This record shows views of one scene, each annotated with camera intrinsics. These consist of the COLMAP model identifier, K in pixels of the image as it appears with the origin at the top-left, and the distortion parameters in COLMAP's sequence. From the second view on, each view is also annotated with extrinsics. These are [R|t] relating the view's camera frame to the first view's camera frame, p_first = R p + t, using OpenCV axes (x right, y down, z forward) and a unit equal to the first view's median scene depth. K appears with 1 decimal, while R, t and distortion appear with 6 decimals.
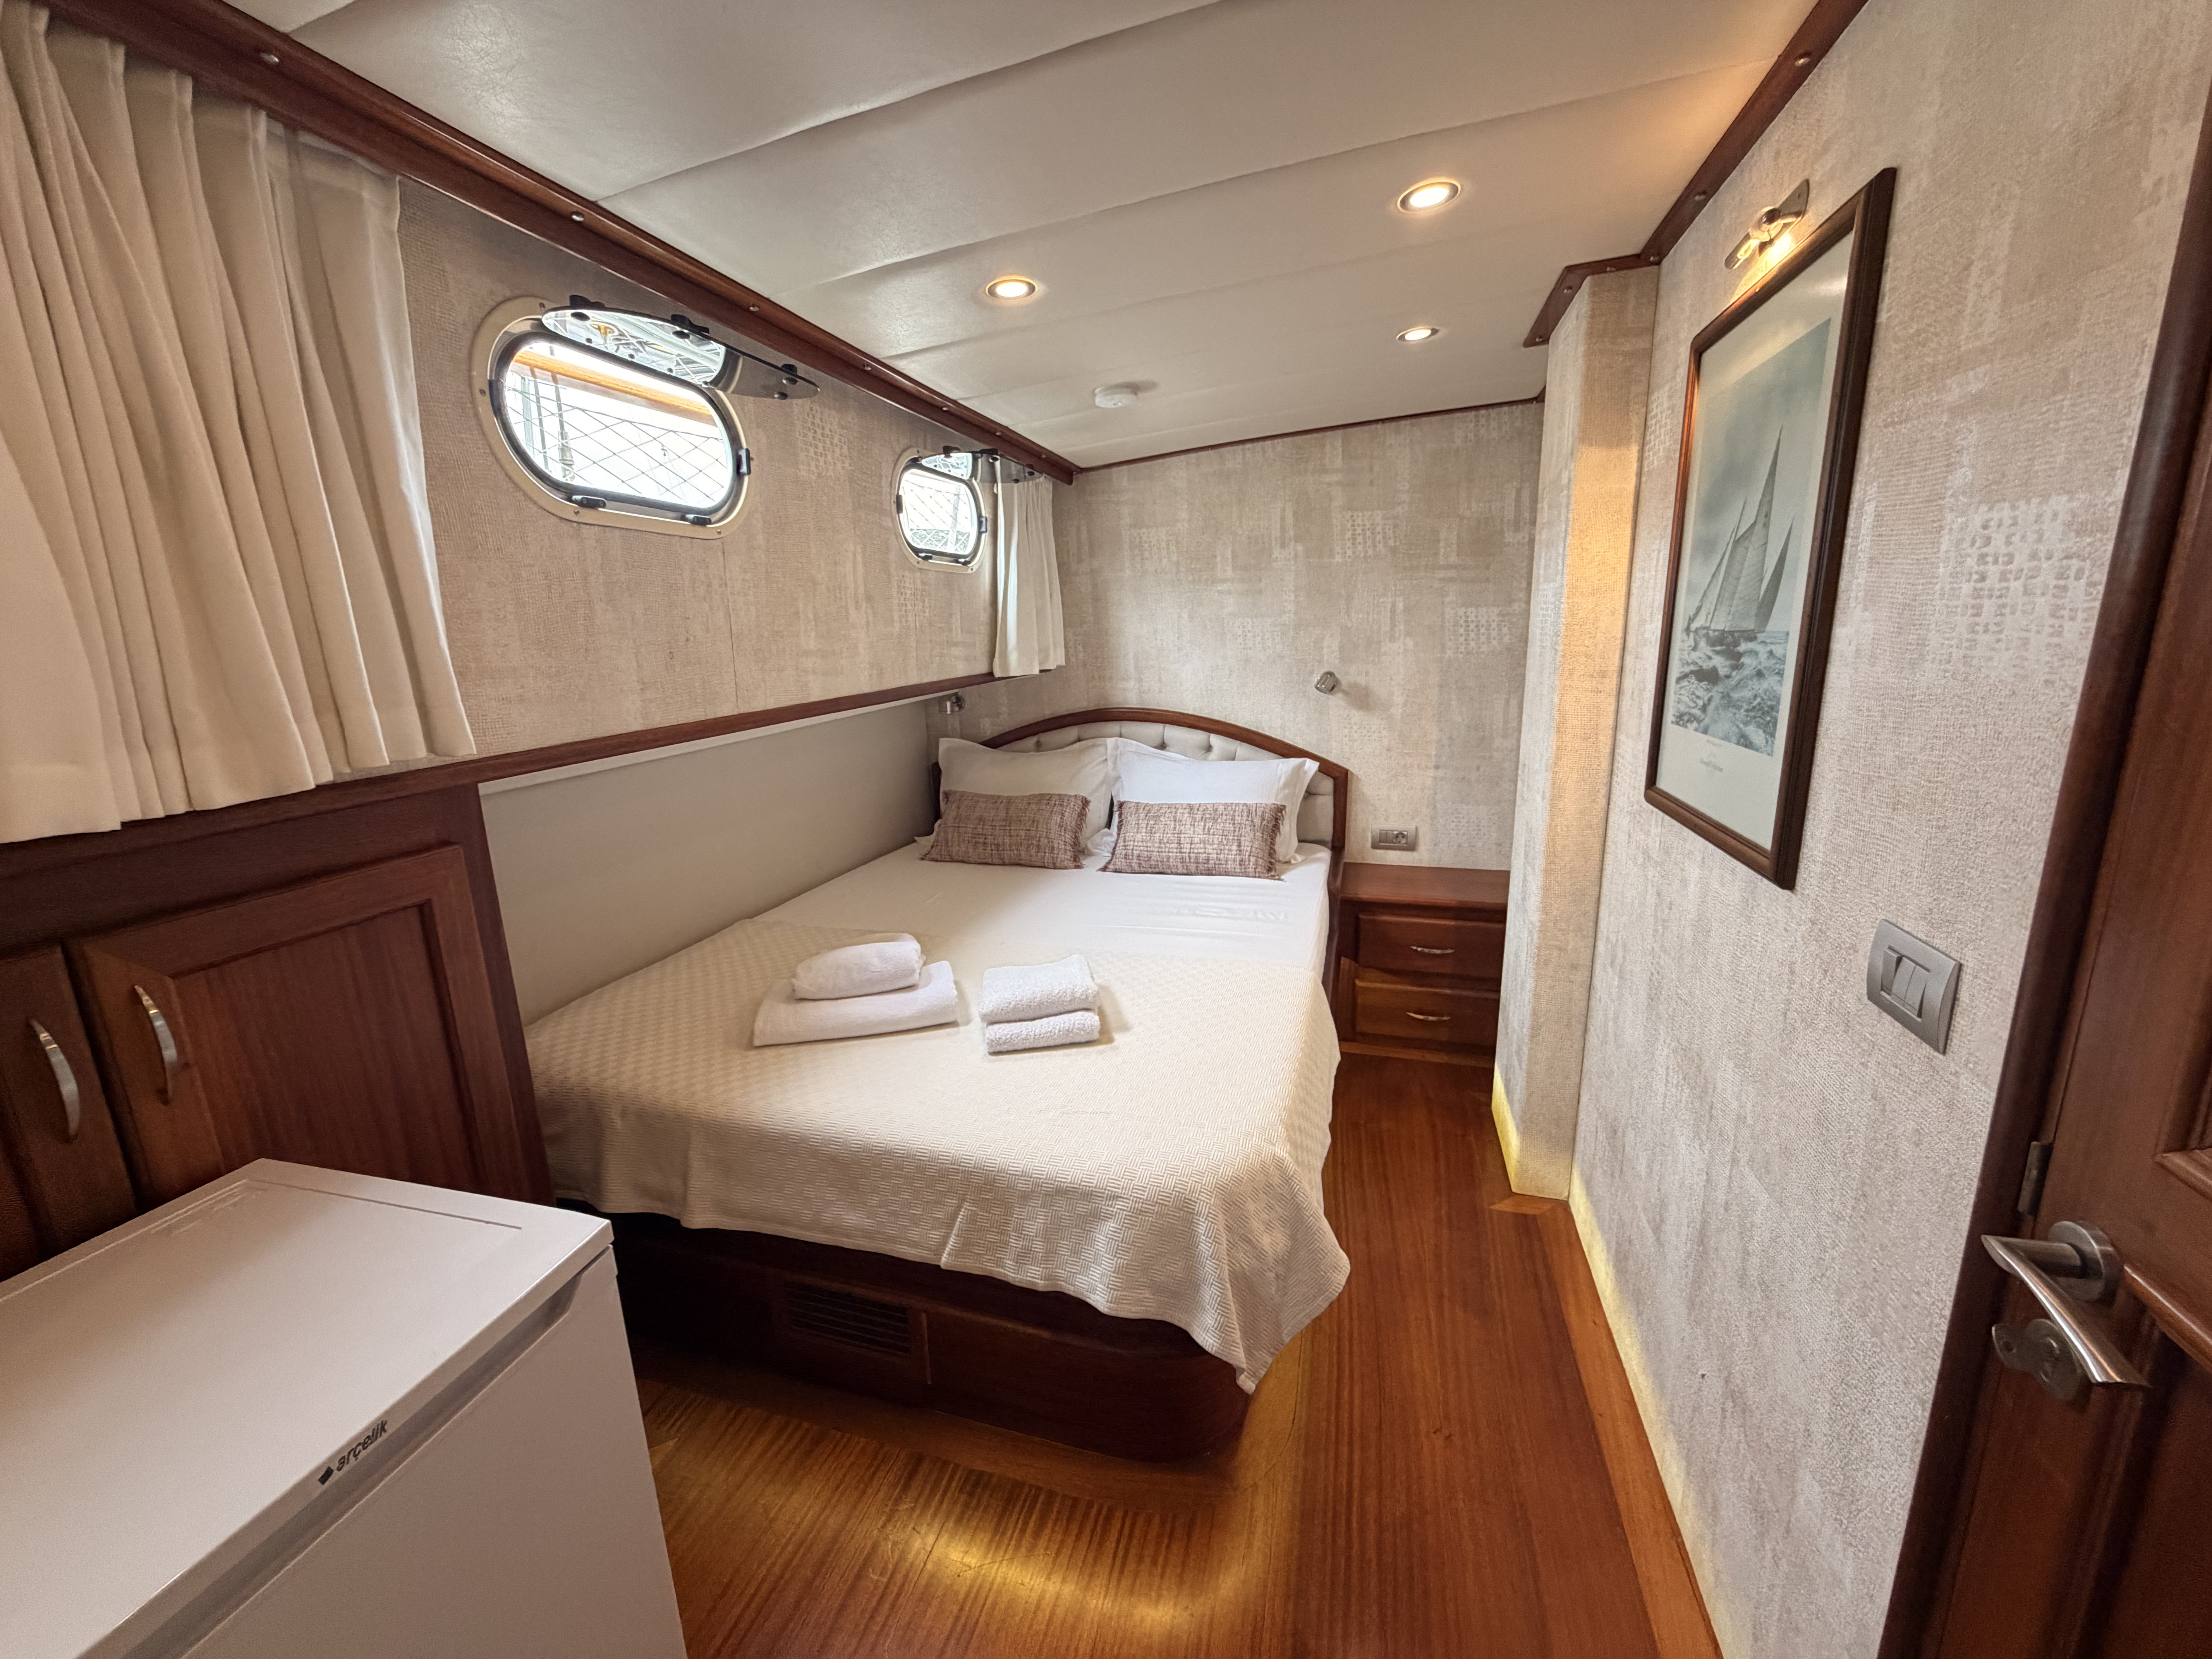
lens RADIAL K [[886.6, 0, 1096.6], [0, 886.6, 828.4], [0, 0, 1]] dist [0.000677, -0.000141]
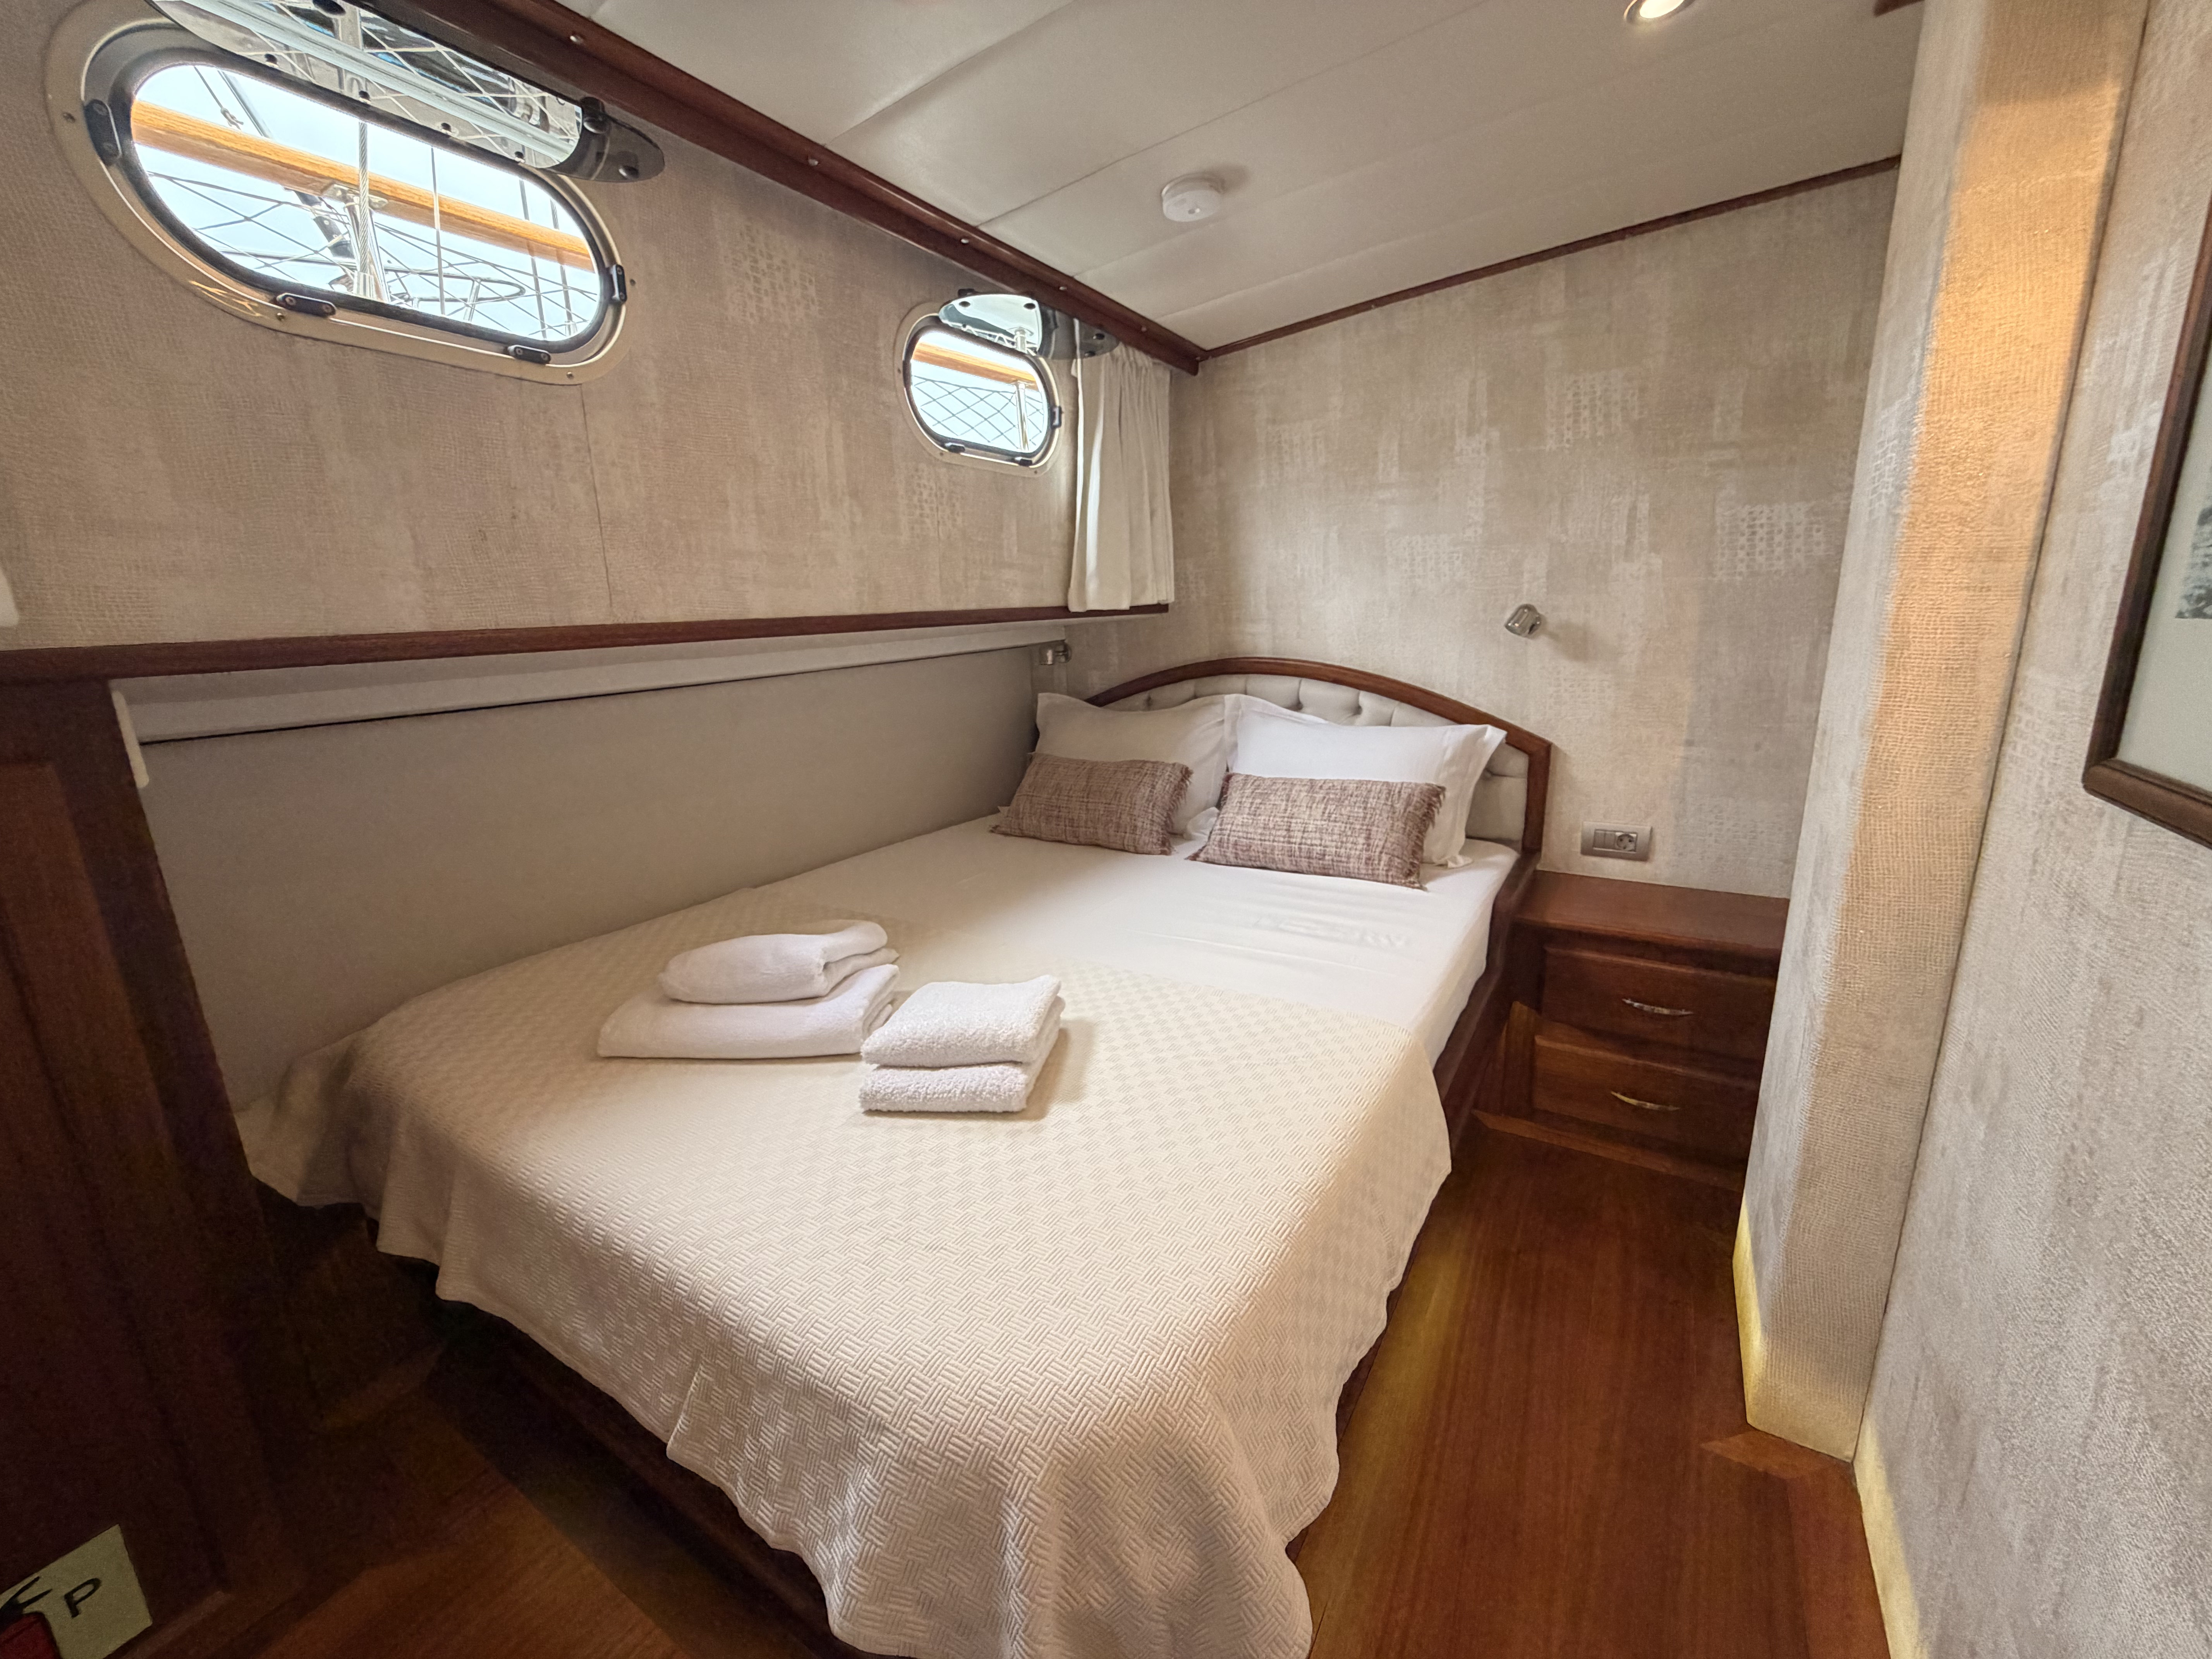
lens RADIAL K [[886.6, 0, 1096.6], [0, 886.6, 828.4], [0, 0, 1]] dist [0.000677, -0.000141]
pose [[0.963849, 0.058042, -0.260052, 0.160500], [-0.052699, 0.998232, 0.027480, 0.003740], [0.261187, -0.012782, 0.965204, 0.277643]]
